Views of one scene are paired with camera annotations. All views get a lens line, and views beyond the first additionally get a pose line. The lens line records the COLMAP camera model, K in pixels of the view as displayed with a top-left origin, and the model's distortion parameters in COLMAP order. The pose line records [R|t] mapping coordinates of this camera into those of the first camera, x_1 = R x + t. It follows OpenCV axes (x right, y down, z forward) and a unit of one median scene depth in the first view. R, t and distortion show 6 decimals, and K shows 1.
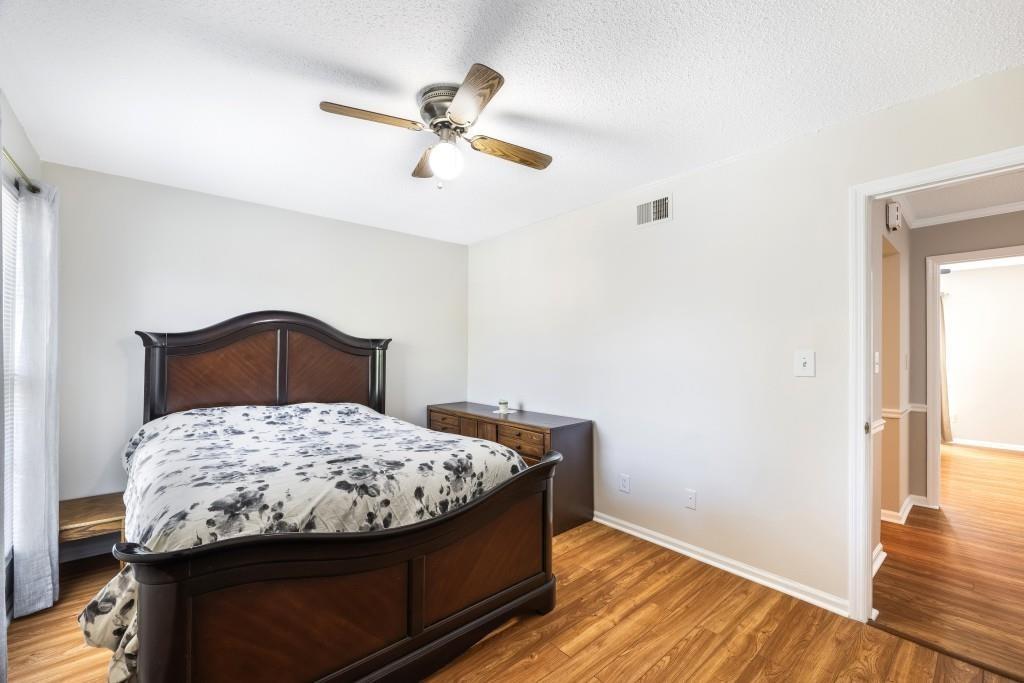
lens RADIAL K [[420.2, 0, 507.9], [0, 420.2, 347.8], [0, 0, 1]] dist [0.008609, 0.000348]
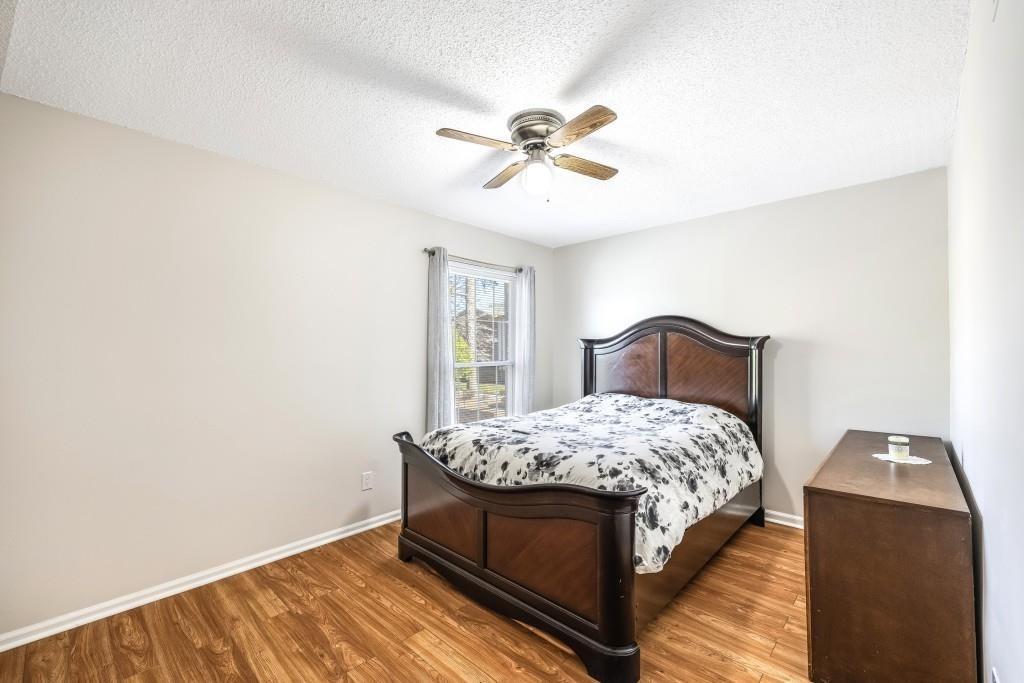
lens RADIAL K [[420.2, 0, 508.4], [0, 420.2, 346.3], [0, 0, 1]] dist [0.008609, 0.000348]
pose [[0.106871, -0.016538, -0.994135, 0.940738], [0.013078, 0.999799, -0.015226, 0.010236], [0.994187, -0.011374, 0.107066, 0.808246]]
